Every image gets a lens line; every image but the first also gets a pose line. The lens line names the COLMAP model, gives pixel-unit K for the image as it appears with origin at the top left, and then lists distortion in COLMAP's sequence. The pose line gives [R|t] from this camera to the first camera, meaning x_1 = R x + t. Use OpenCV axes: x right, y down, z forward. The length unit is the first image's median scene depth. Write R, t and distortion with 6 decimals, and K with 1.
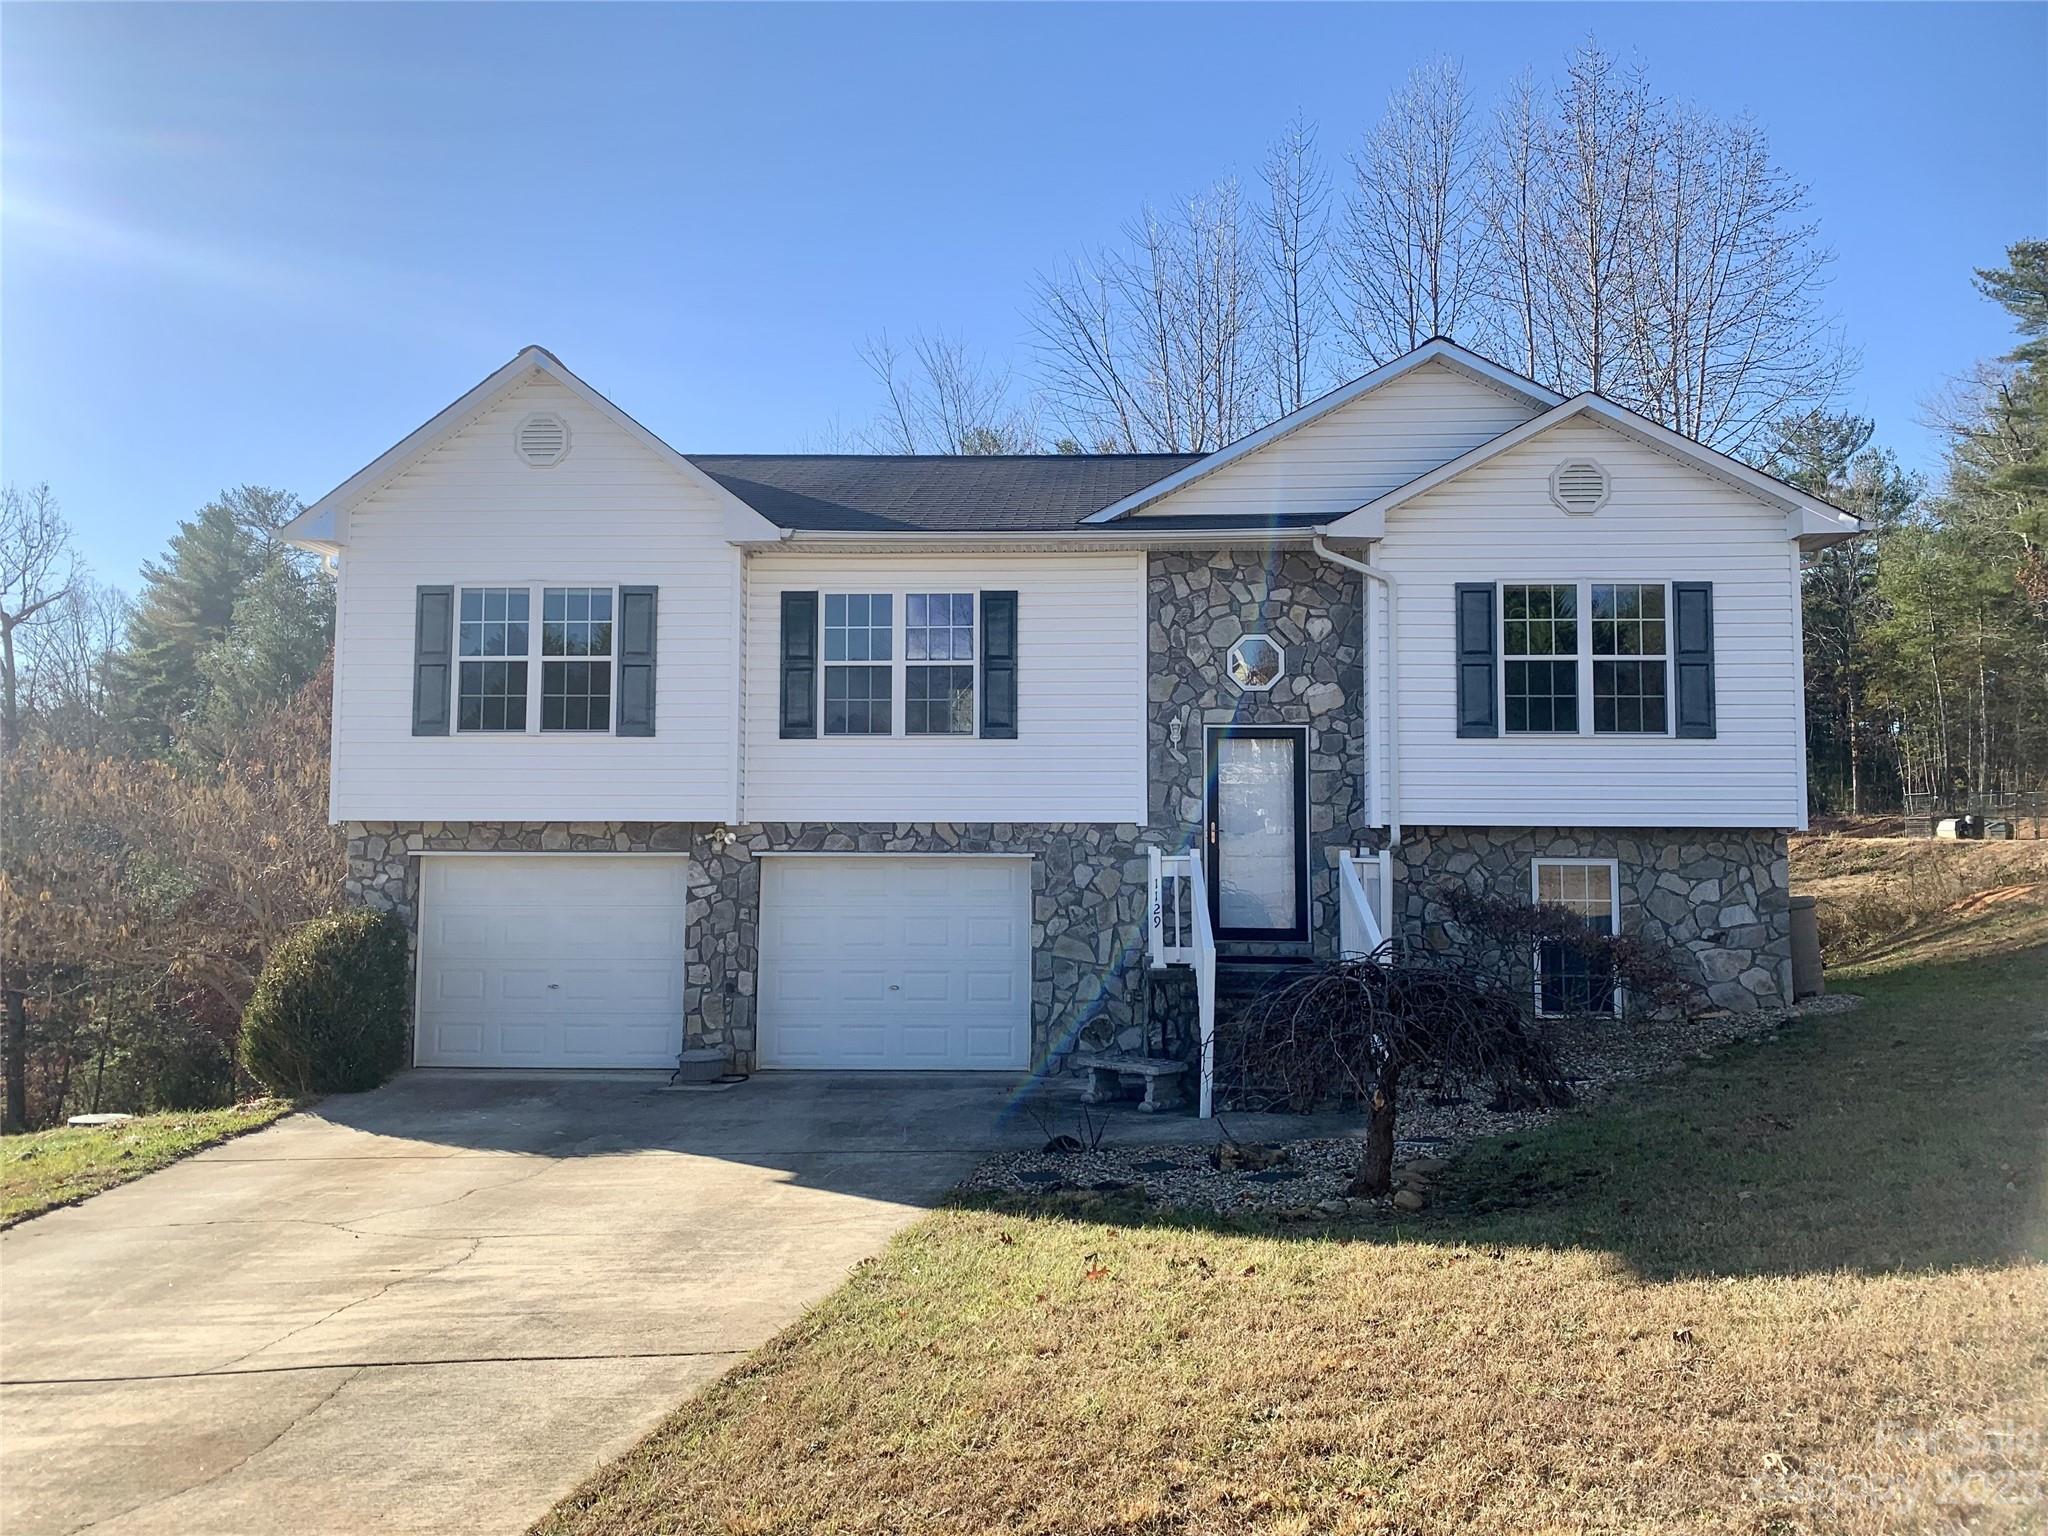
lens RADIAL K [[1557.2, 0, 1015.7], [0, 1557.2, 725.5], [0, 0, 1]] dist [0.048061, -0.063280]
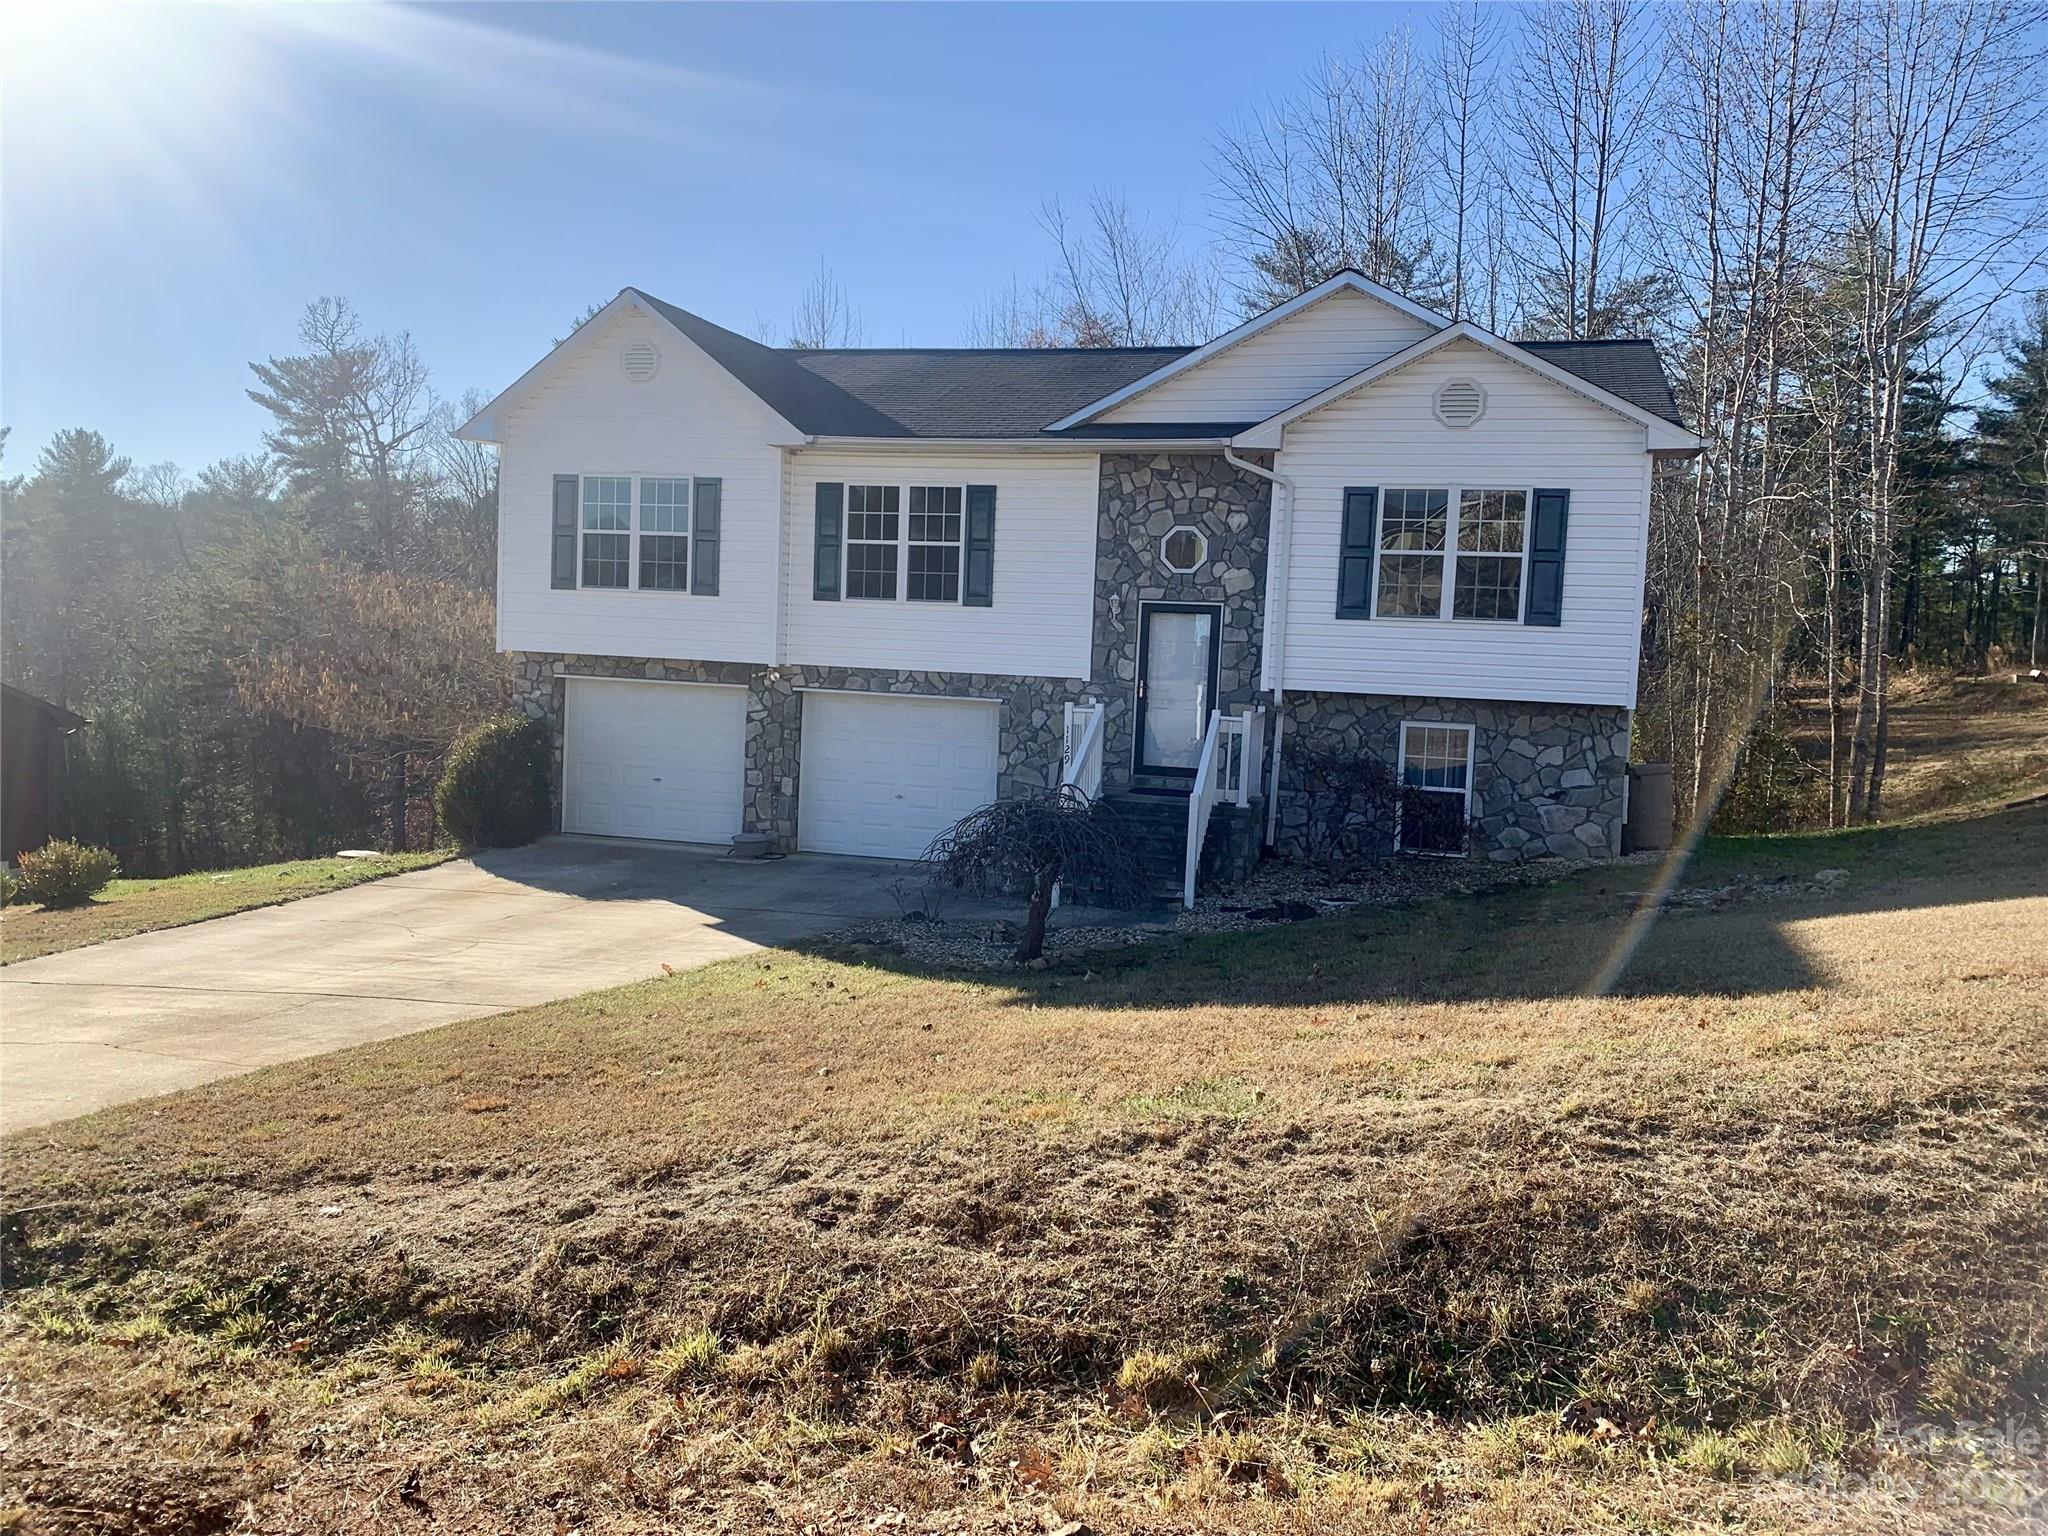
lens RADIAL K [[1557.2, 0, 1023.3], [0, 1557.2, 754.0], [0, 0, 1]] dist [0.048061, -0.063280]
pose [[0.973220, 0.053200, -0.223635, 0.312826], [-0.019529, 0.988469, 0.150159, -0.062867], [0.229044, -0.141770, 0.963037, -0.213897]]
